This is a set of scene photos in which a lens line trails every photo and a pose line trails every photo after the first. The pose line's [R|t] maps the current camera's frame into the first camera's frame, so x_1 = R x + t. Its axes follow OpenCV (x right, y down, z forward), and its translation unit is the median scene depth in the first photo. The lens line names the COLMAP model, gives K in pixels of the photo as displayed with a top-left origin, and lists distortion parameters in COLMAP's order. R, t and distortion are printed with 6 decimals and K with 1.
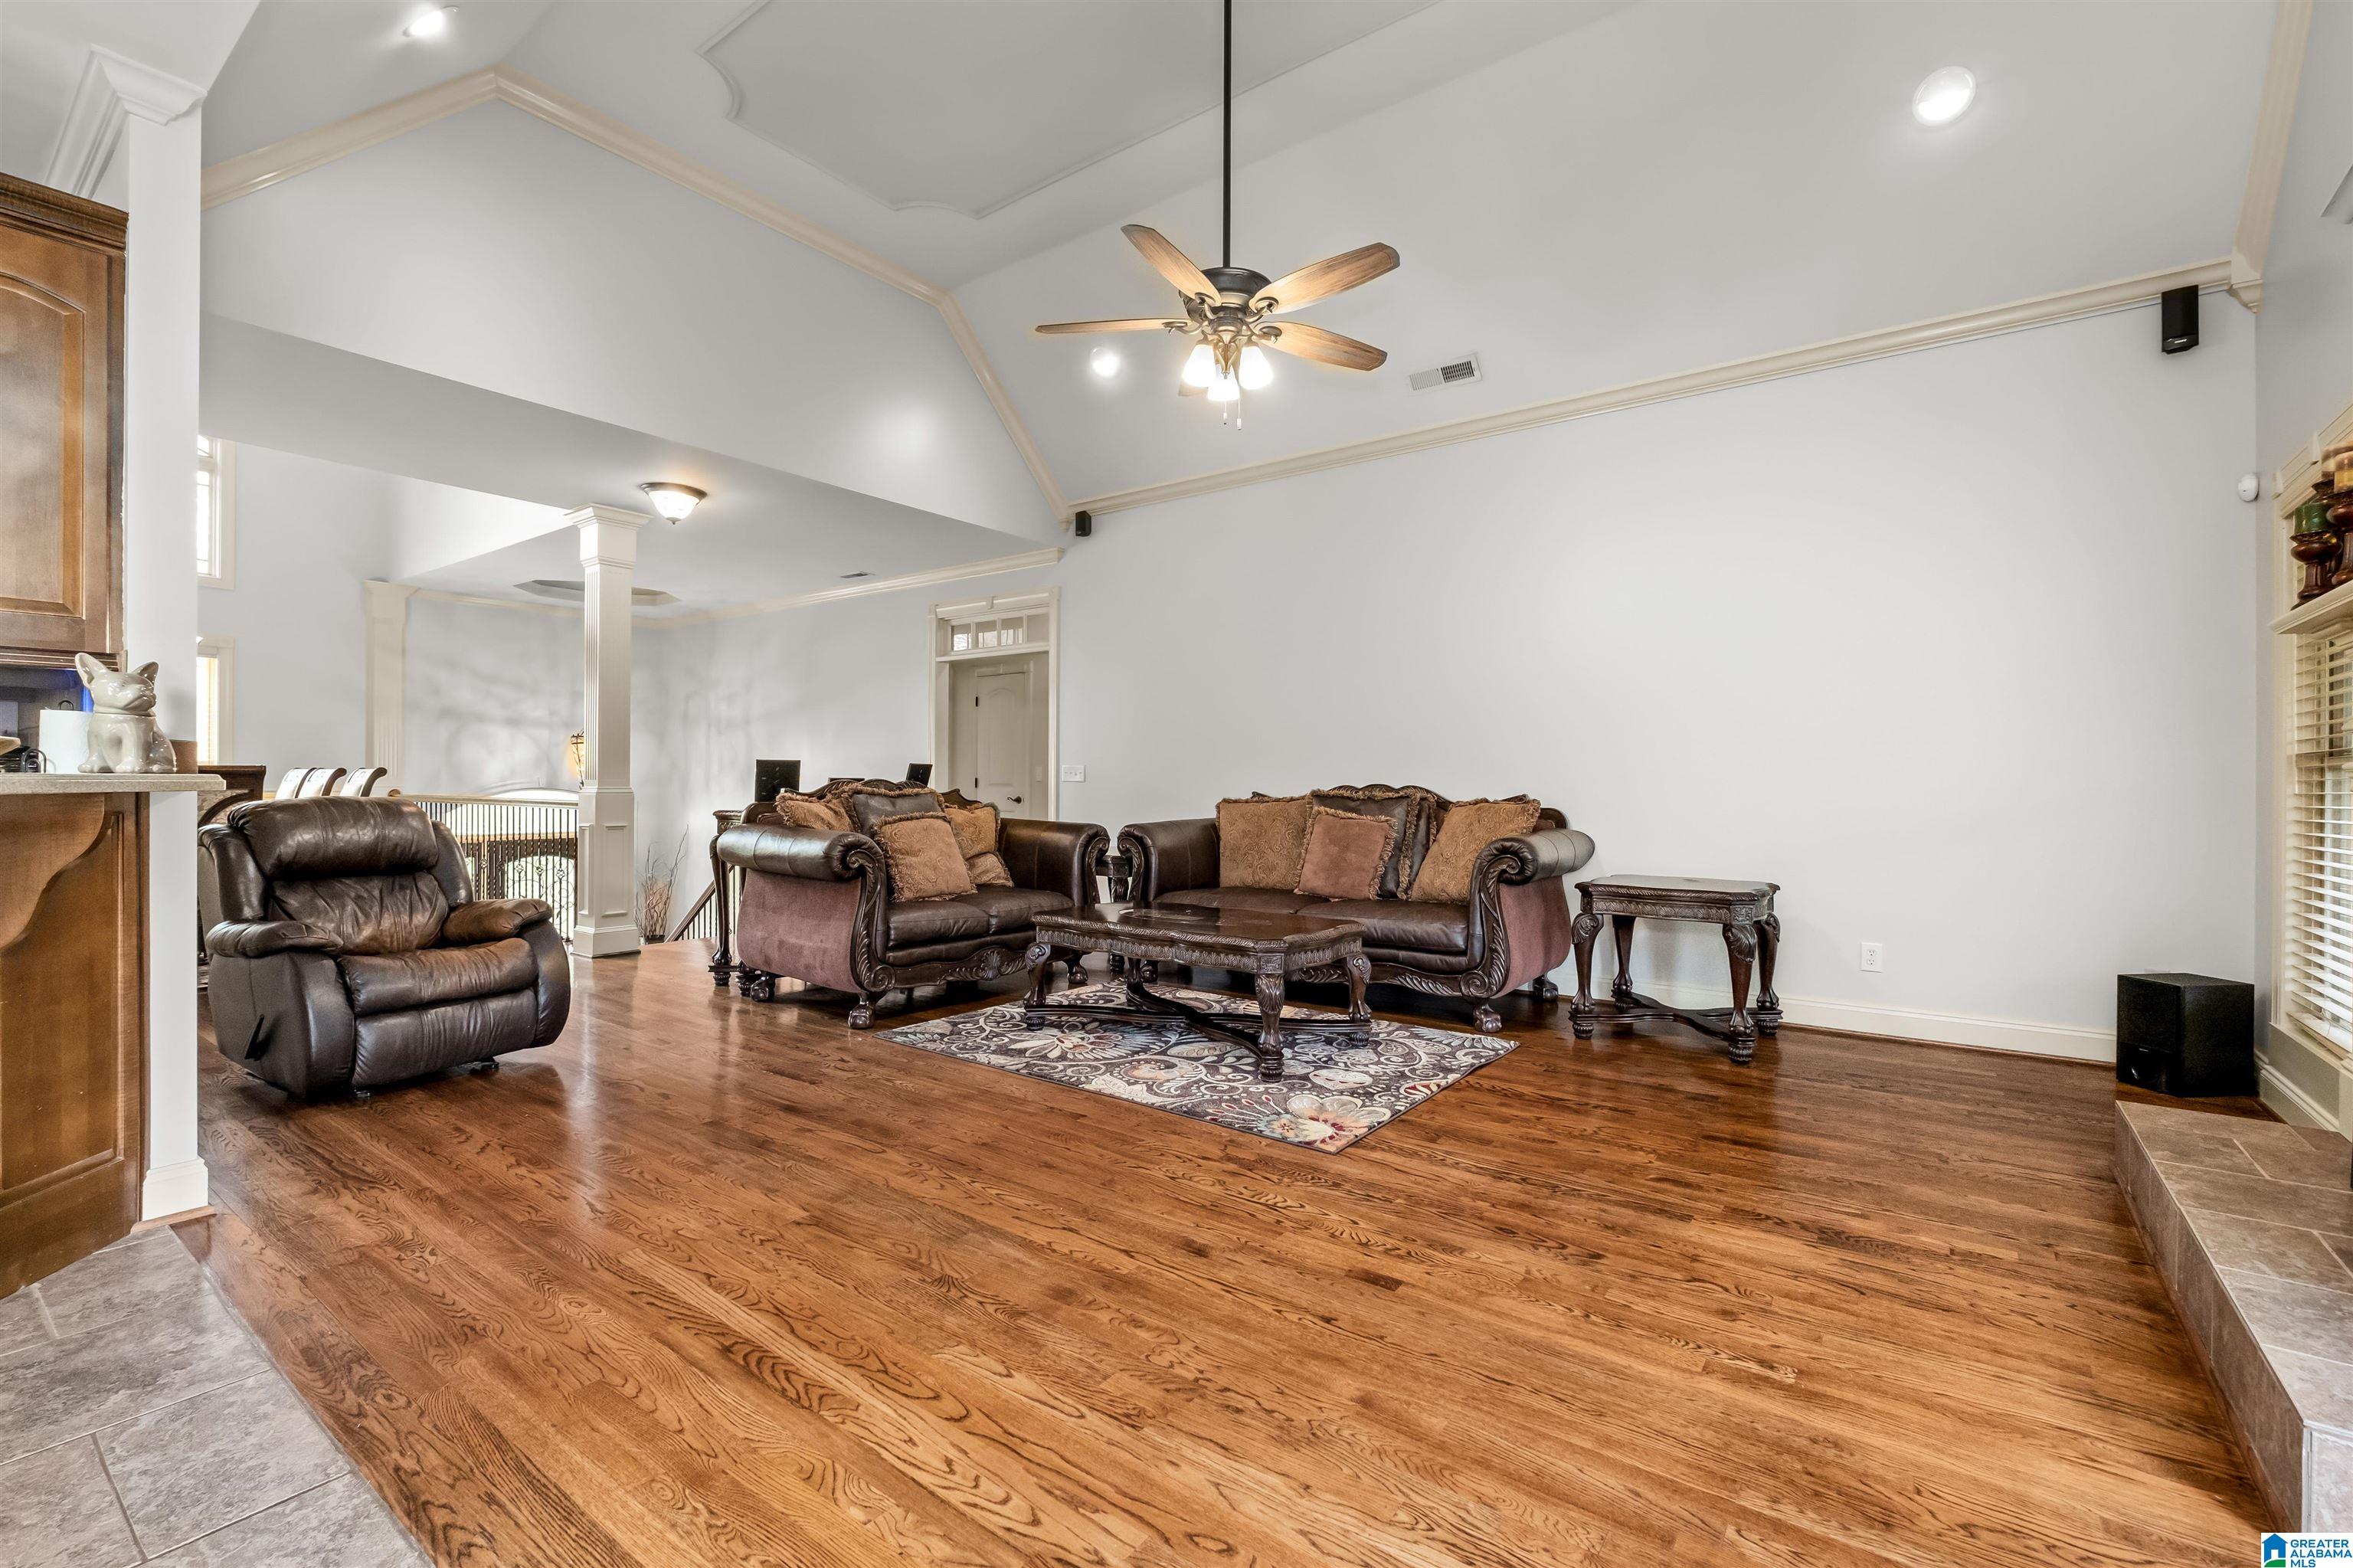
lens RADIAL K [[1026.5, 0, 1196.4], [0, 1026.5, 795.5], [0, 0, 1]] dist [-0.000458, 0.000329]
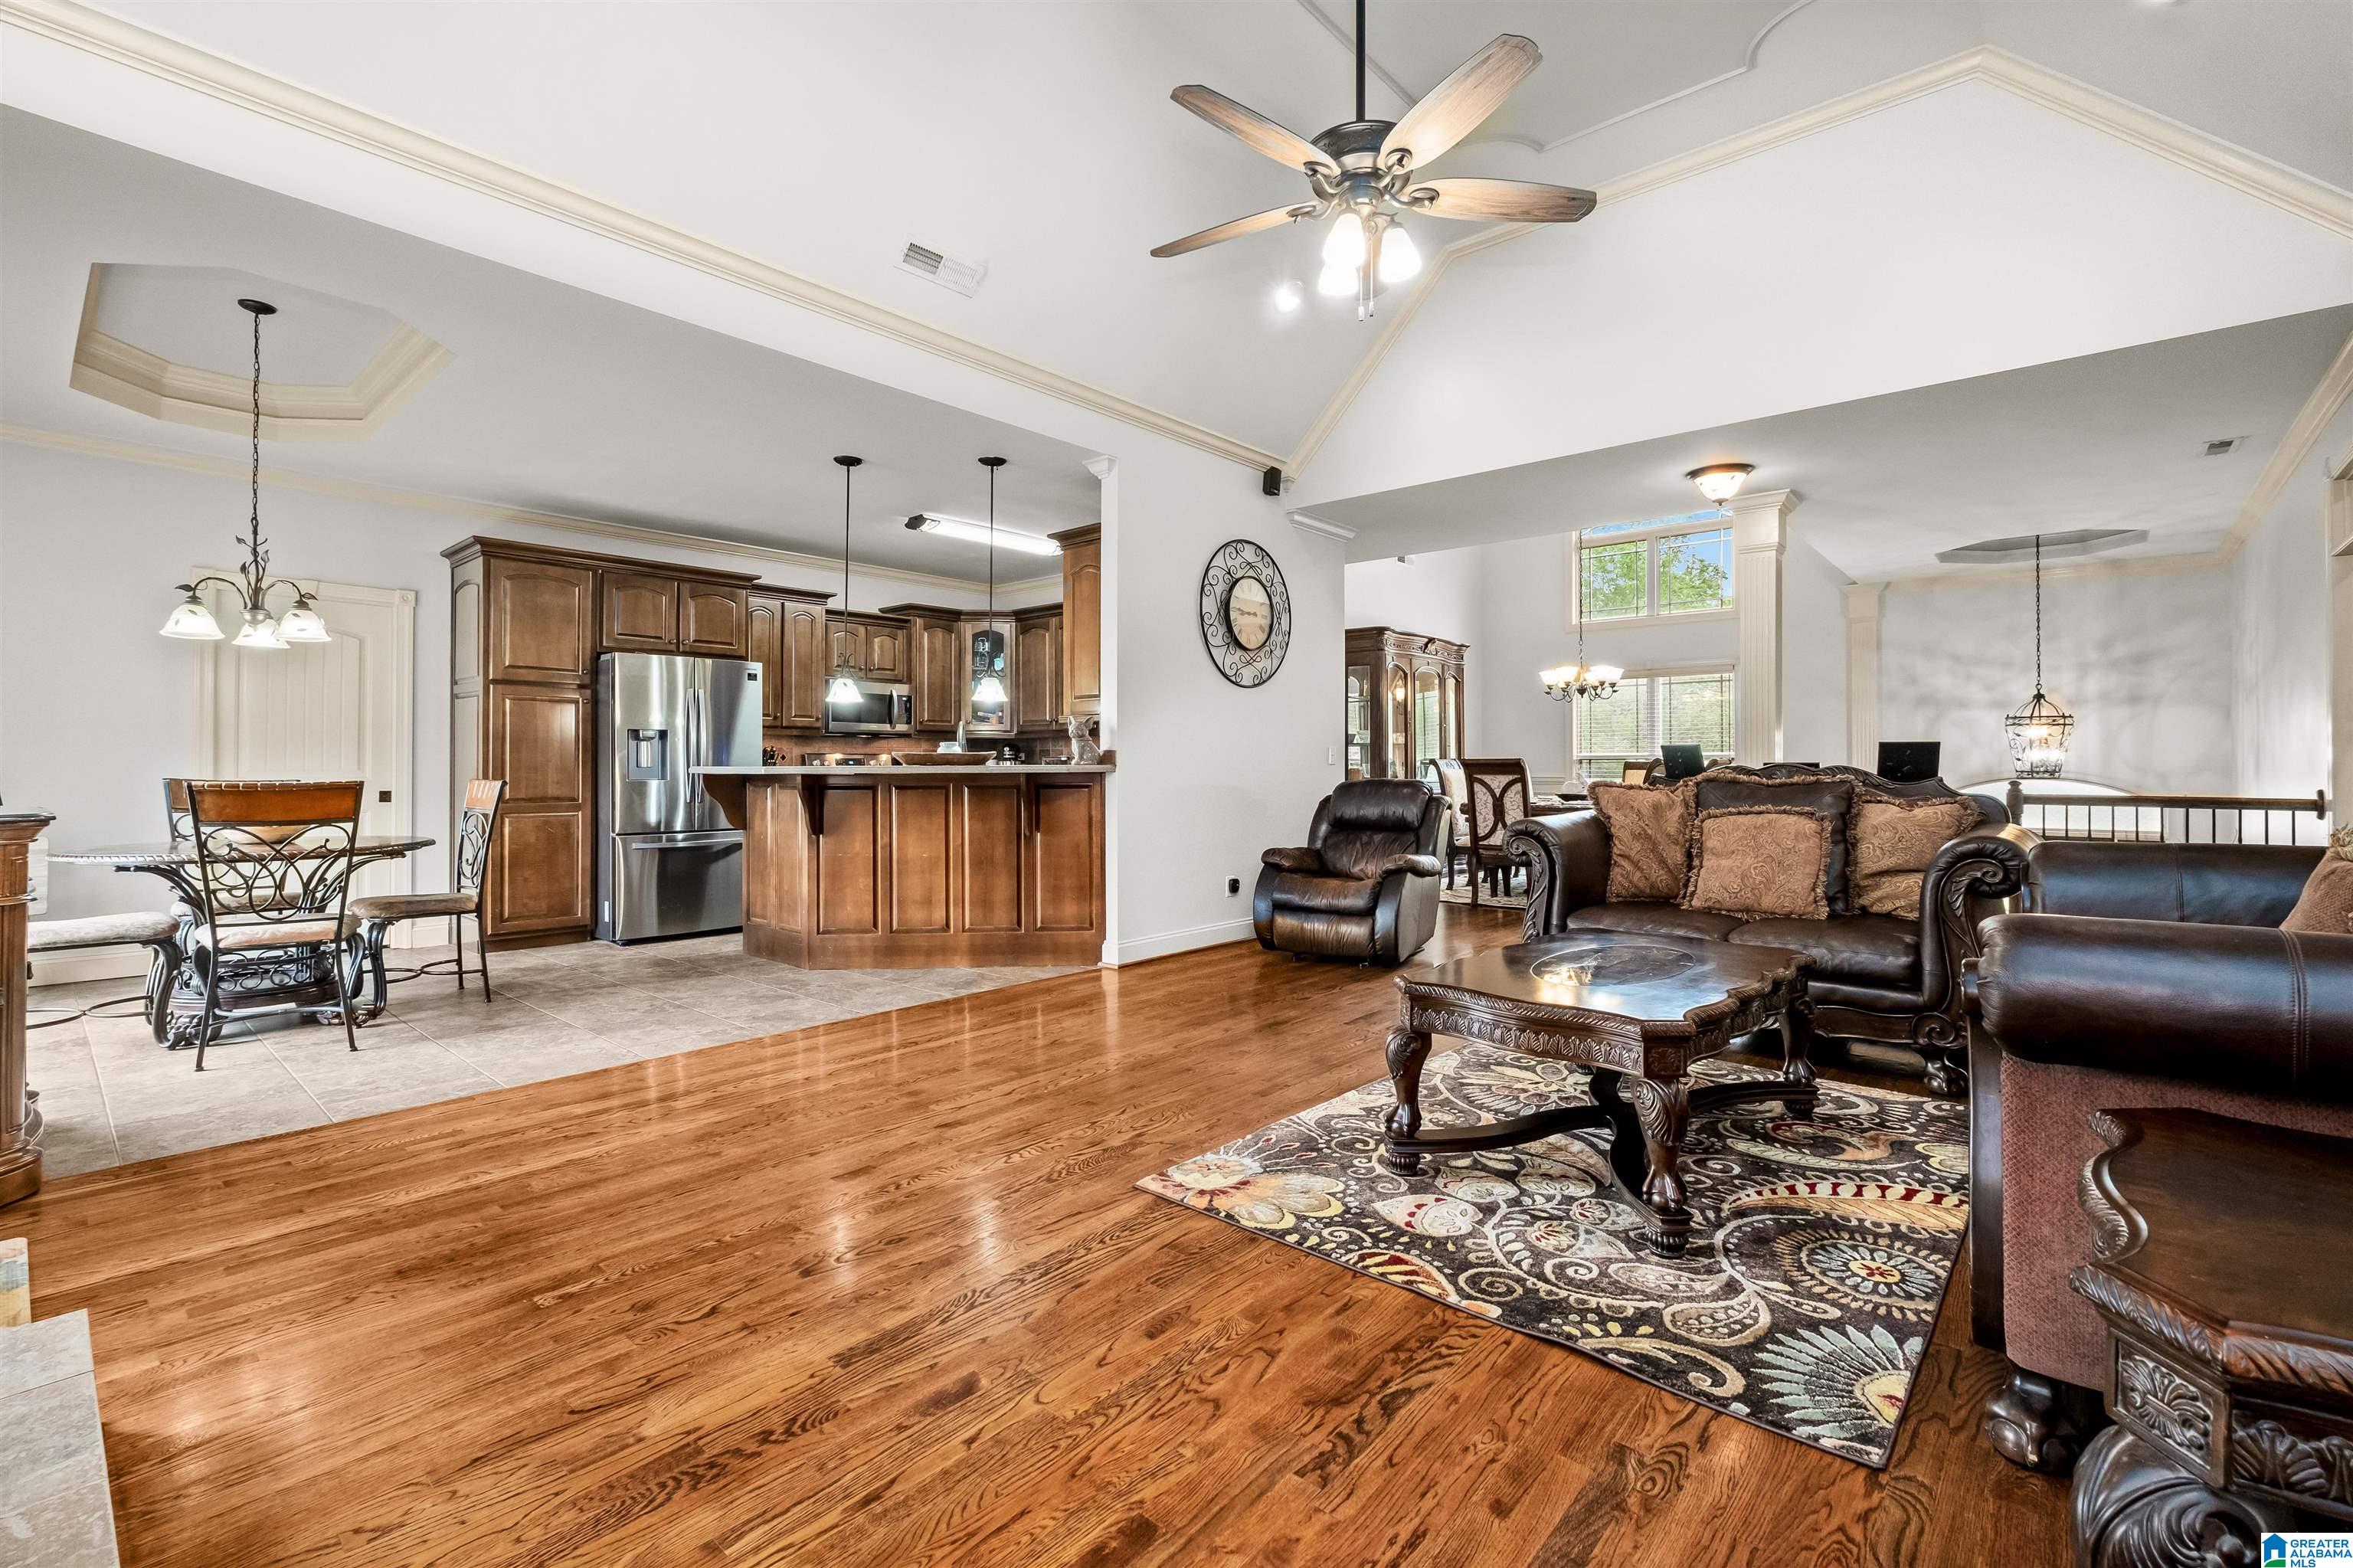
lens RADIAL K [[1026.5, 0, 1167.6], [0, 1026.5, 770.8], [0, 0, 1]] dist [-0.000458, 0.000329]
pose [[-0.097766, -0.001824, -0.995208, 0.871562], [-0.012351, 0.999924, -0.000619, -0.007124], [0.995133, 0.012232, -0.097782, 0.957209]]
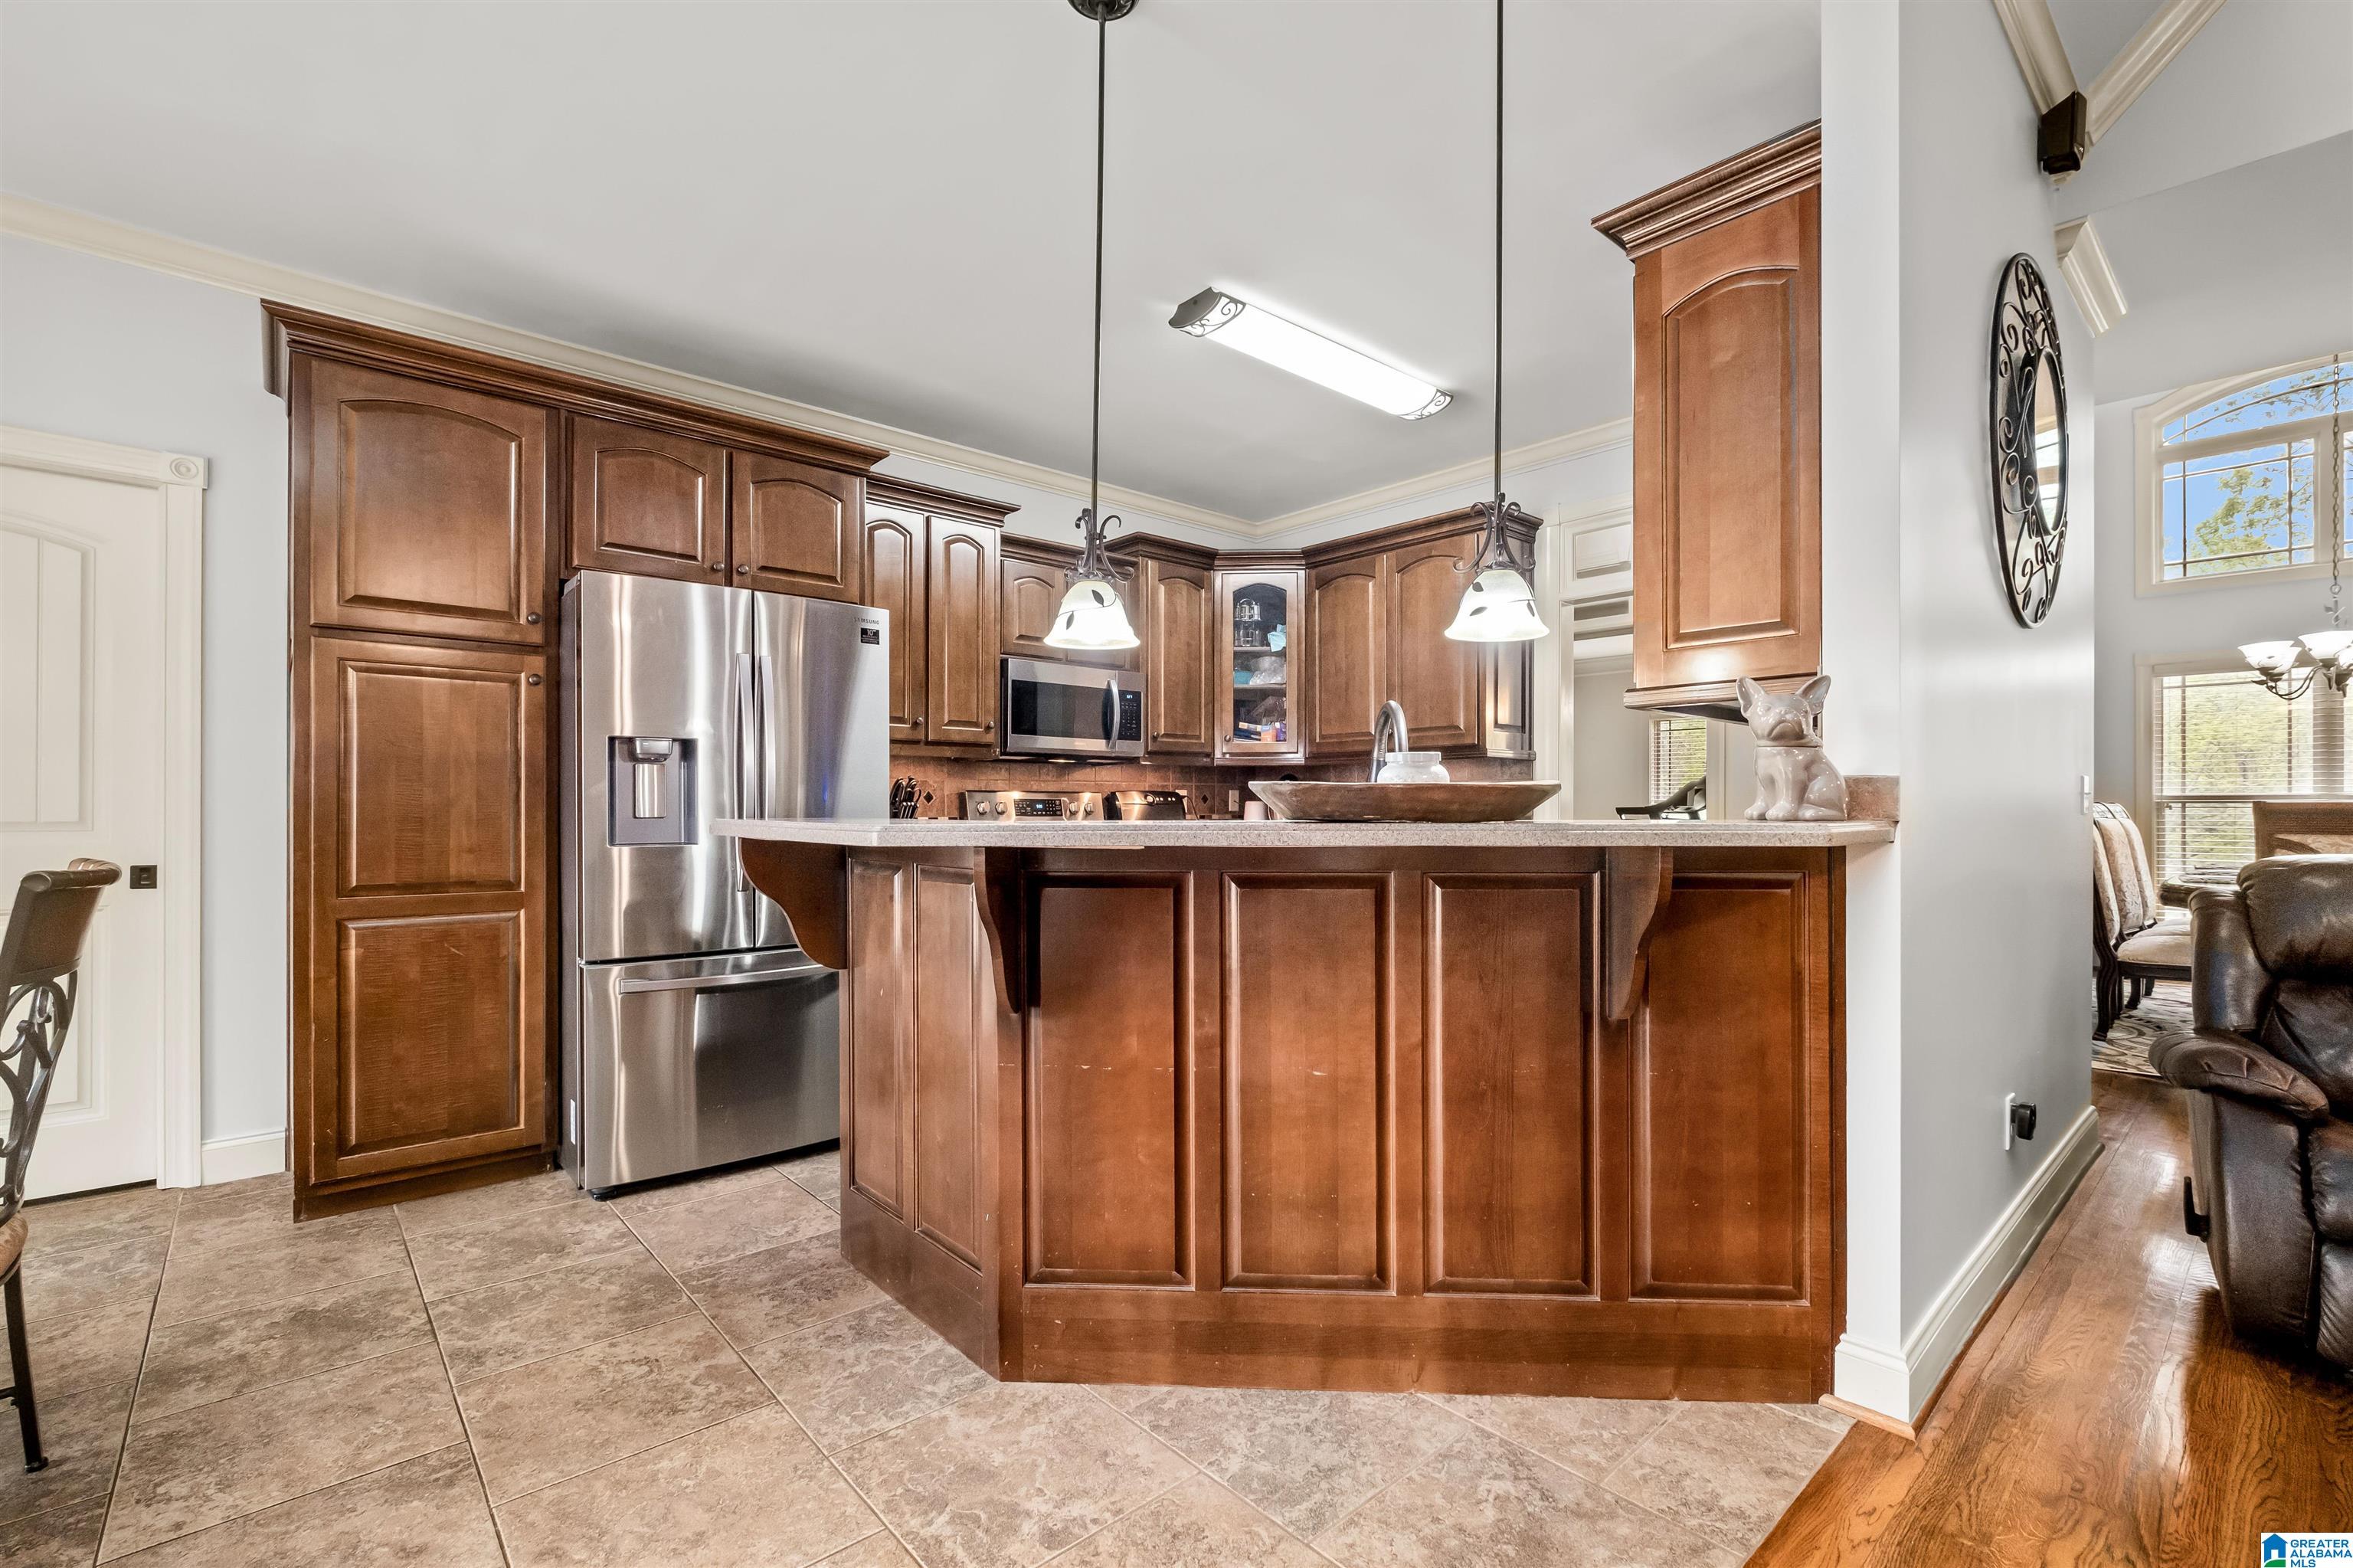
lens RADIAL K [[1026.5, 0, 1173.8], [0, 1026.5, 810.3], [0, 0, 1]] dist [-0.000458, 0.000329]
pose [[-0.215299, -0.003056, -0.976543, -0.109815], [-0.014031, 0.999902, -0.000035, -0.015580], [0.976447, 0.013694, -0.215321, 0.468511]]
